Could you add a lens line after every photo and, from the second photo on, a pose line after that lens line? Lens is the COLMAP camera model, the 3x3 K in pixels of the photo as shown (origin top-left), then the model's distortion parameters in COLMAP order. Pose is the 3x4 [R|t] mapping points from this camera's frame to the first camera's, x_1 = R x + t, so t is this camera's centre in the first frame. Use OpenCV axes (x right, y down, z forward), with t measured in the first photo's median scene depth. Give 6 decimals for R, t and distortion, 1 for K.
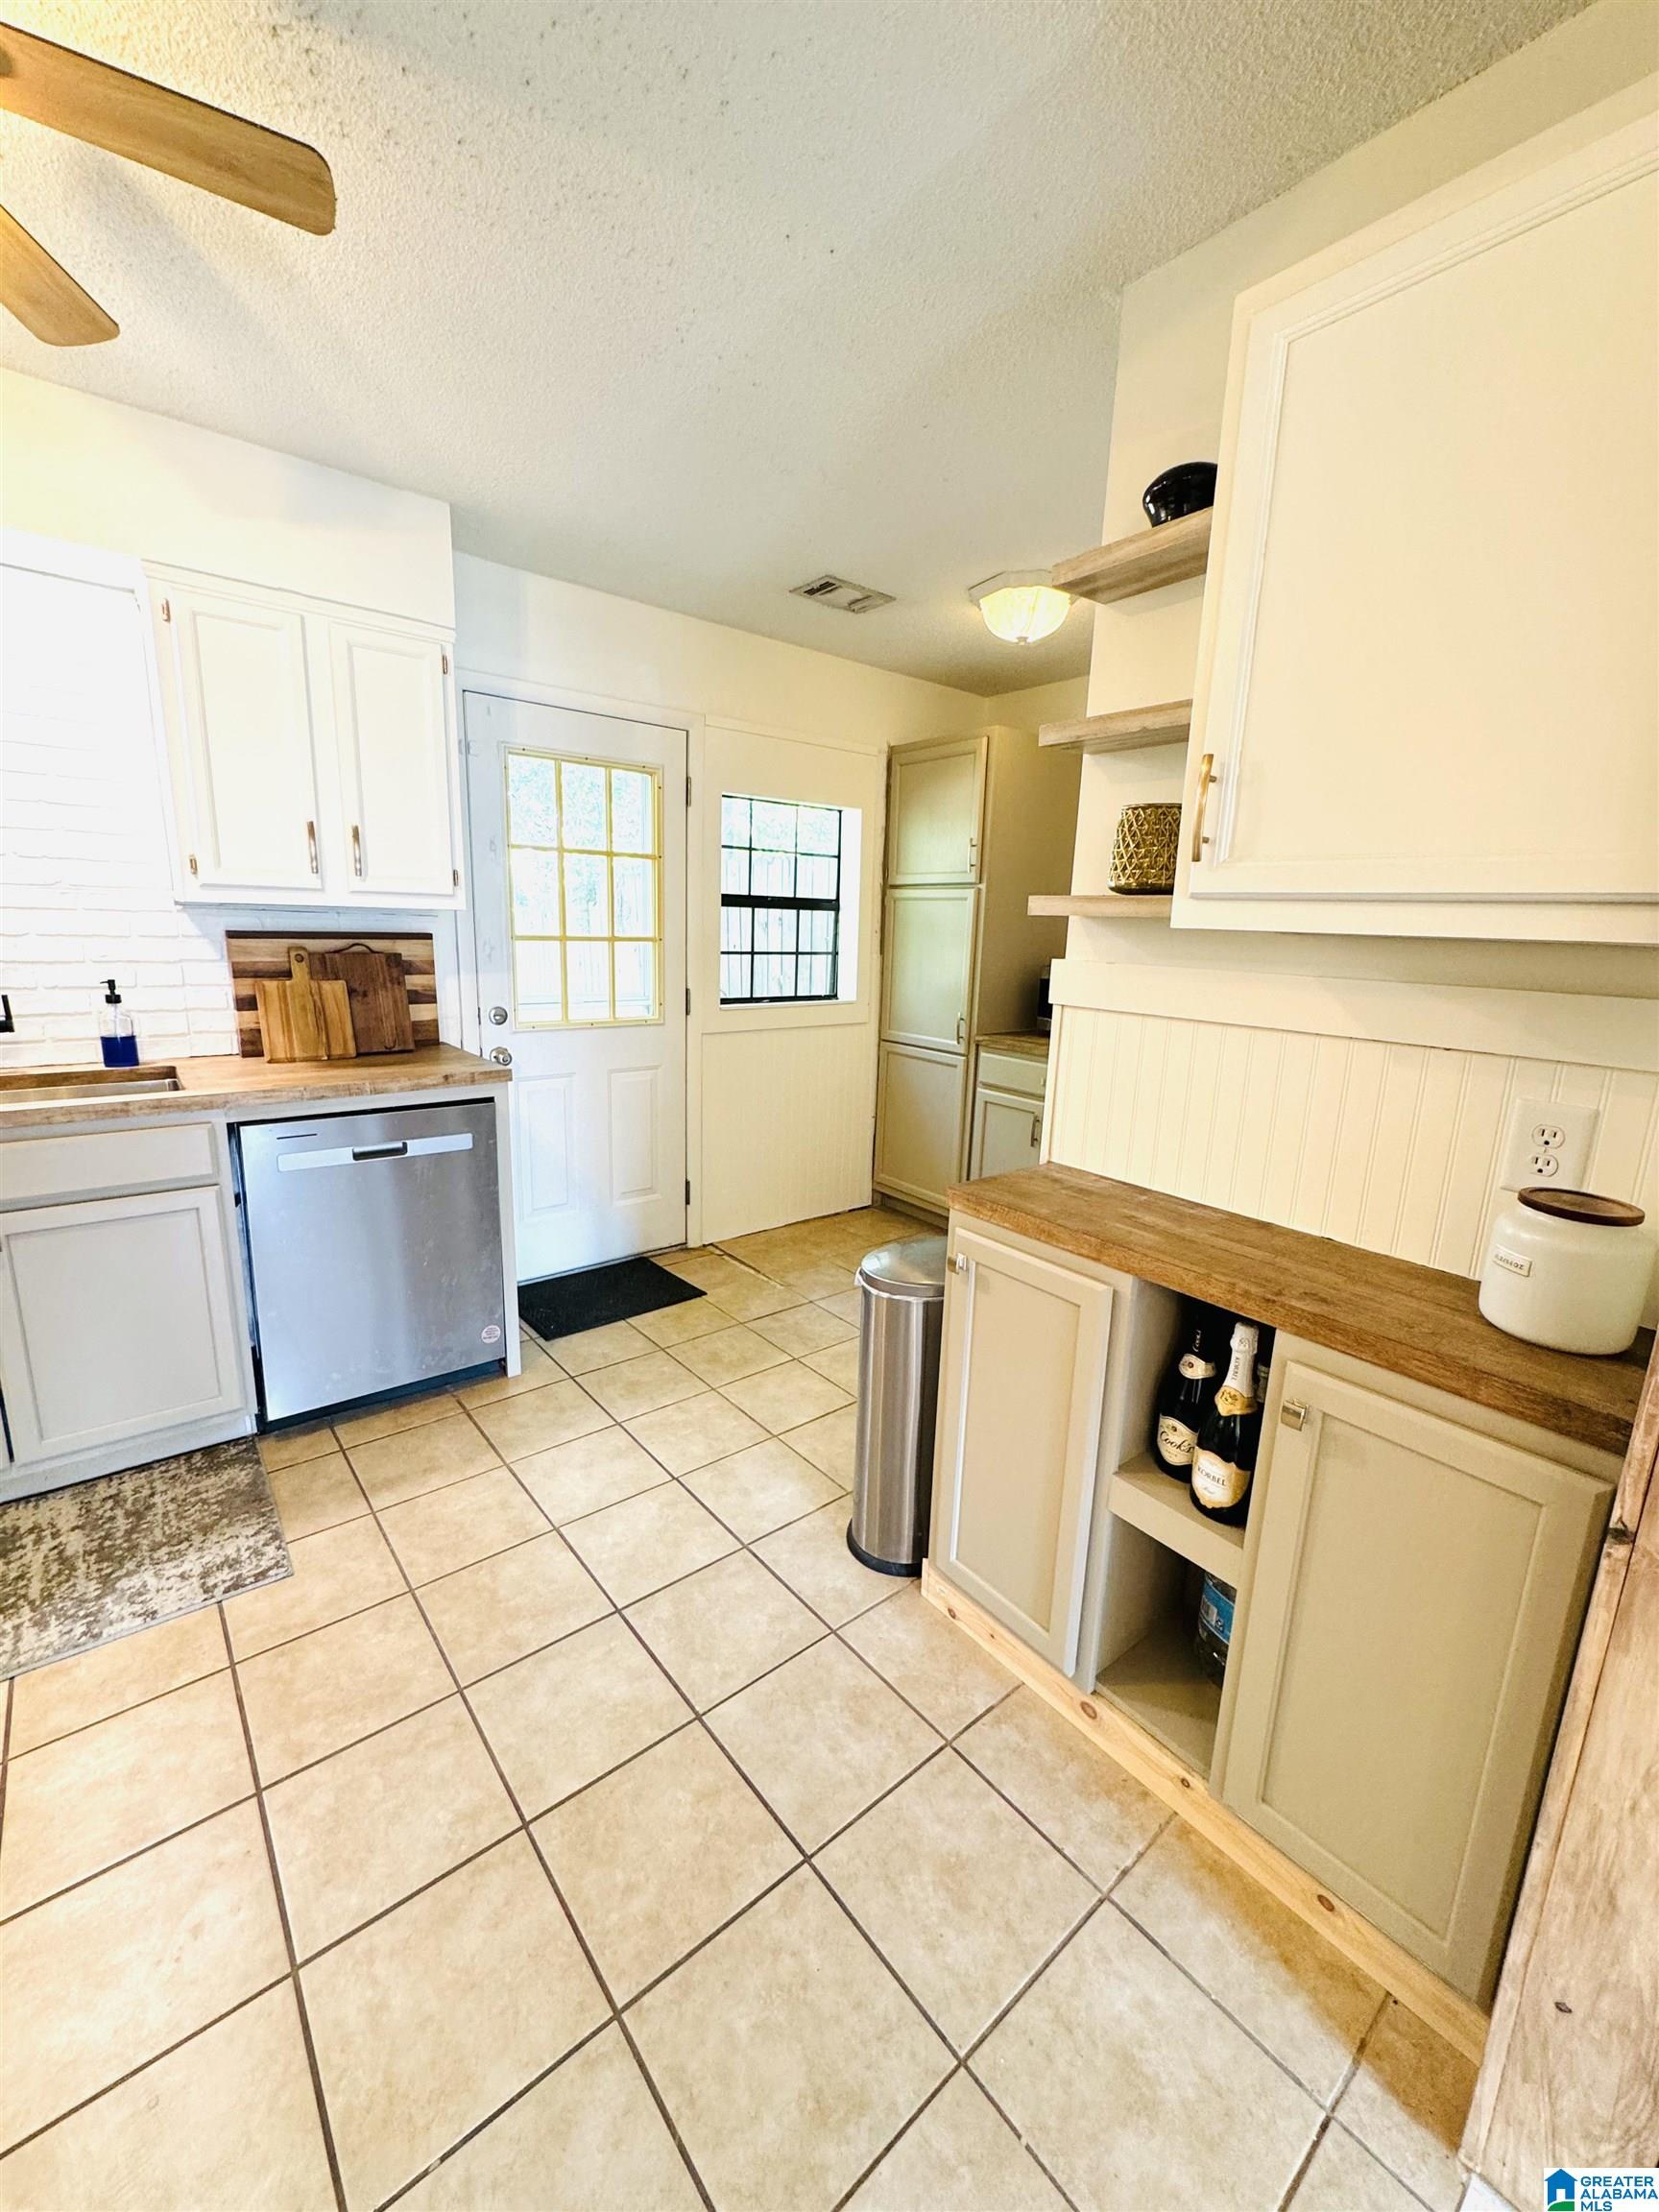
lens RADIAL K [[889.7, 0, 821.8], [0, 889.7, 1105.5], [0, 0, 1]] dist [0.000759, 0.001110]
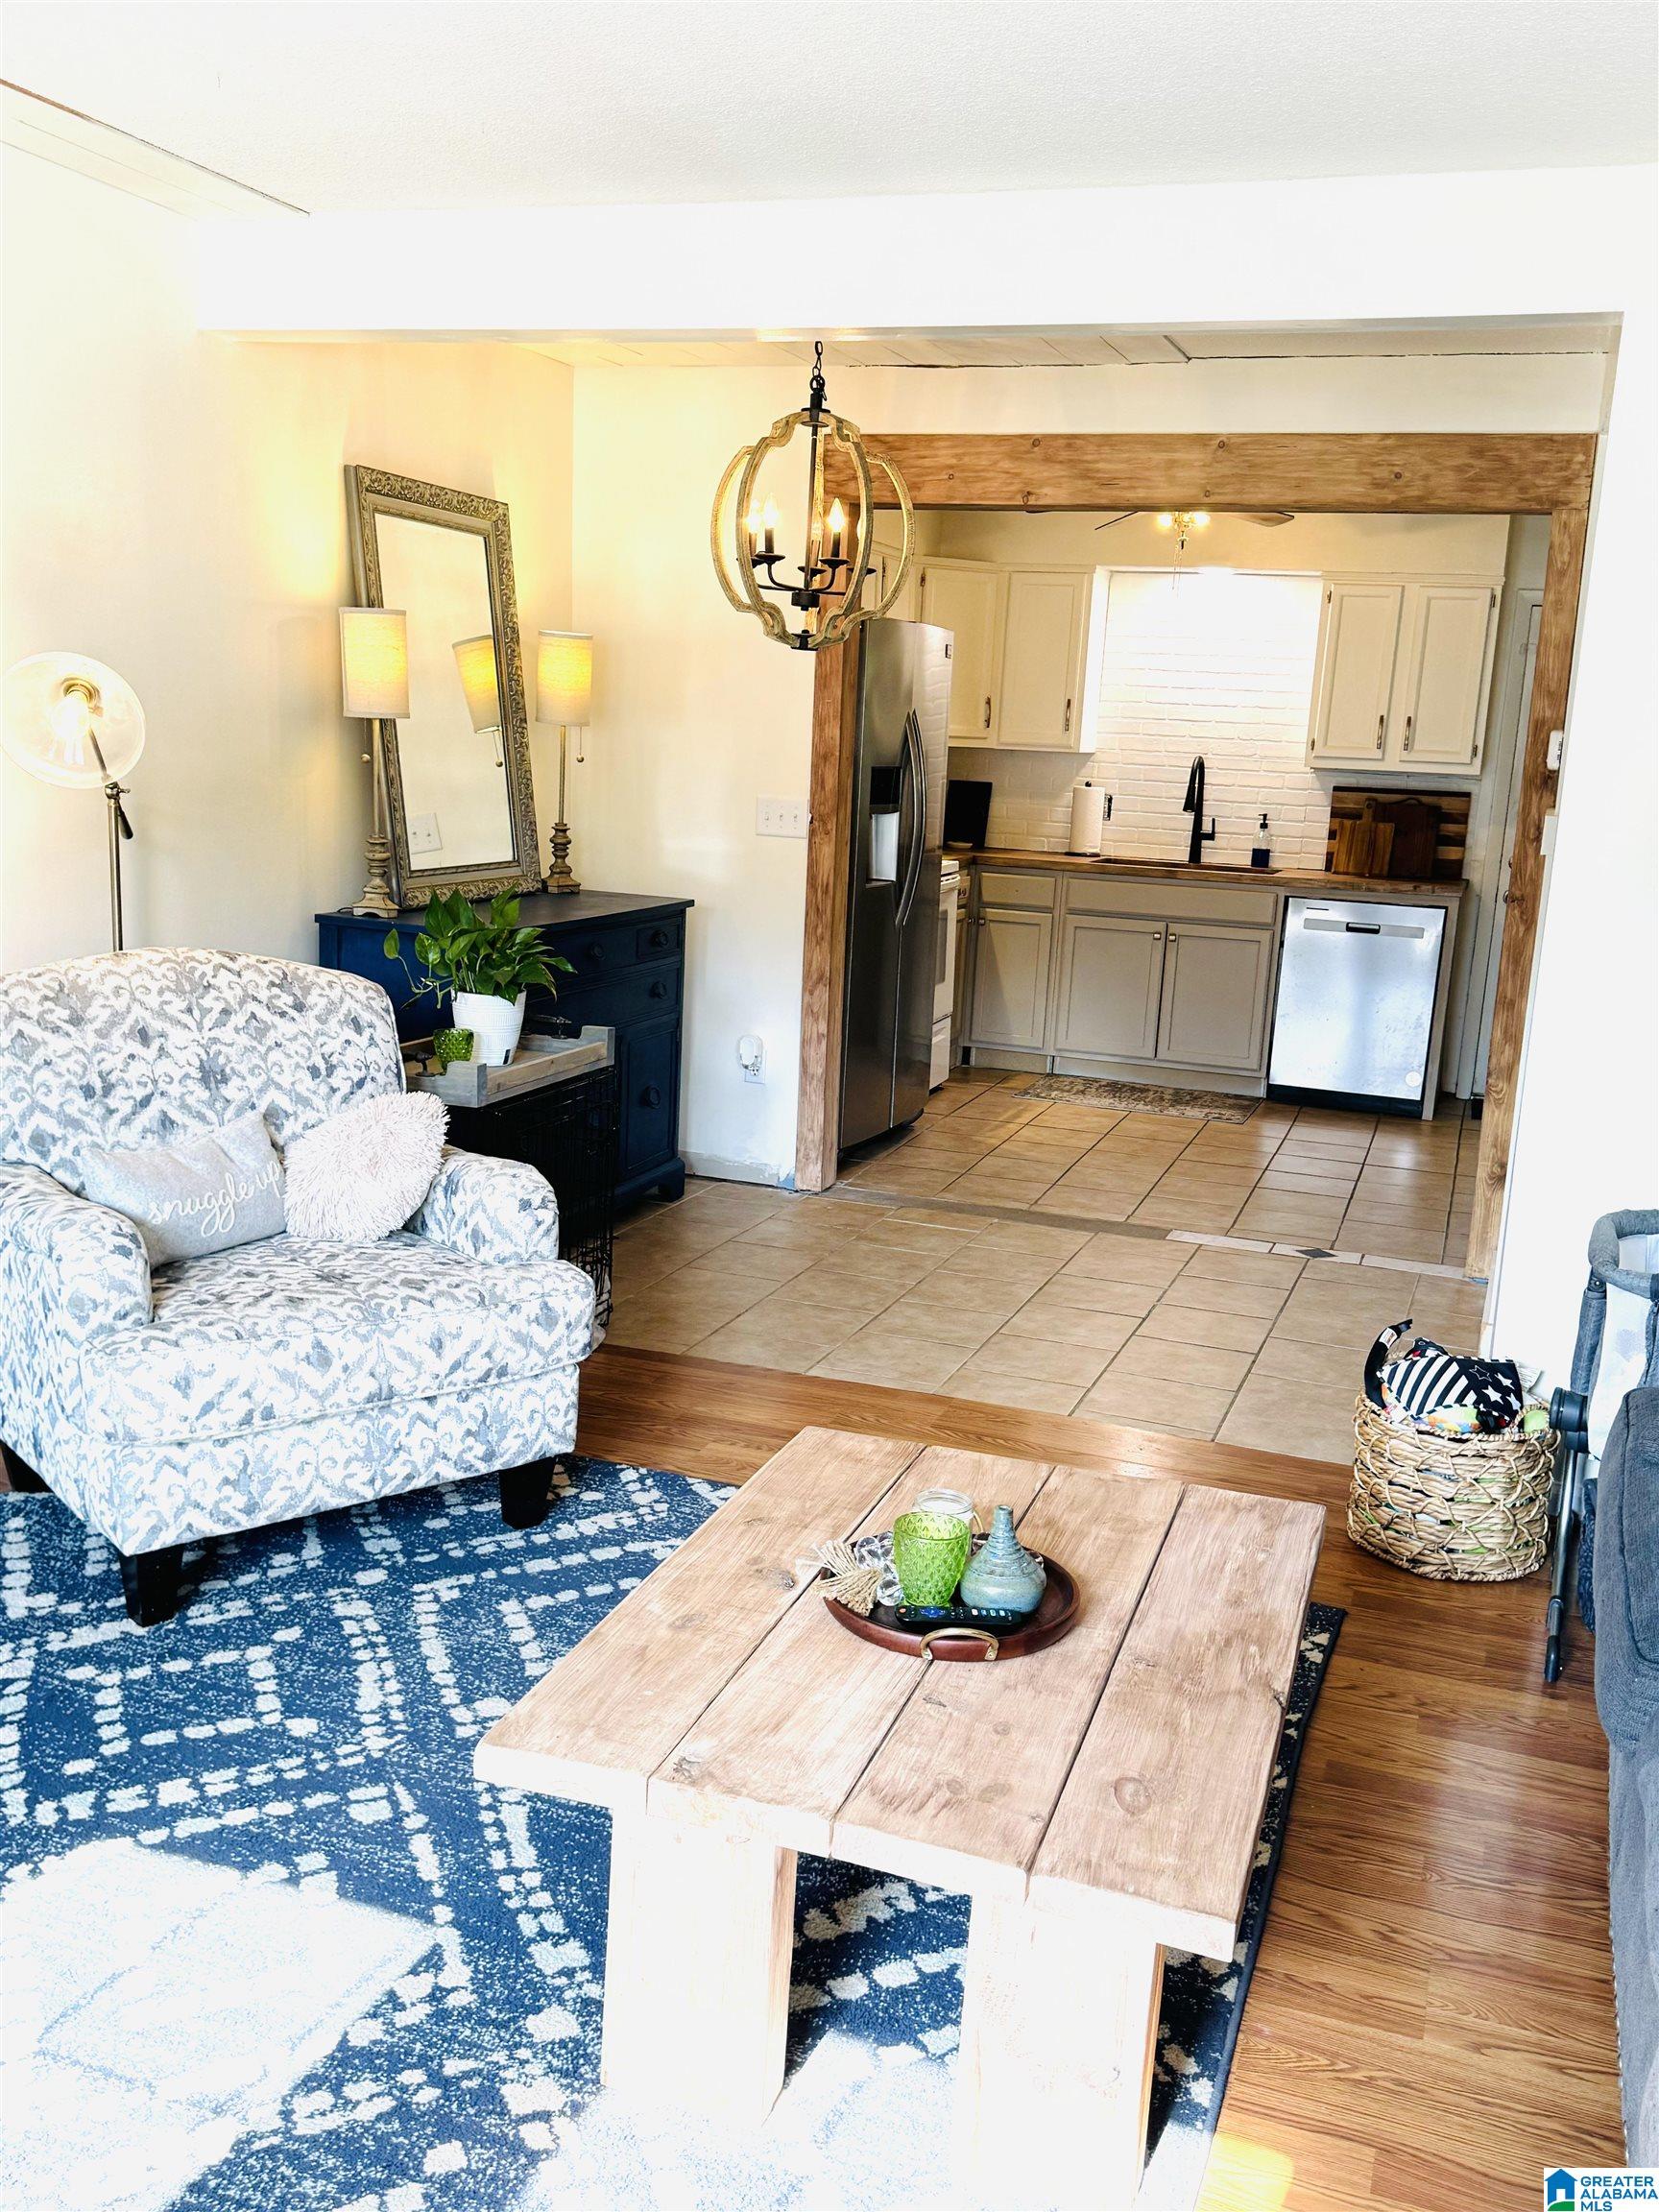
lens RADIAL K [[1969.0, 0, 862.8], [0, 1969.0, 1127.8], [0, 0, 1]] dist [0.134369, -0.249239]
pose [[0.543971, 0.165403, -0.822640, 1.908917], [-0.204217, 0.976998, 0.061400, 0.352227], [0.813874, 0.134597, 0.565237, -1.596026]]
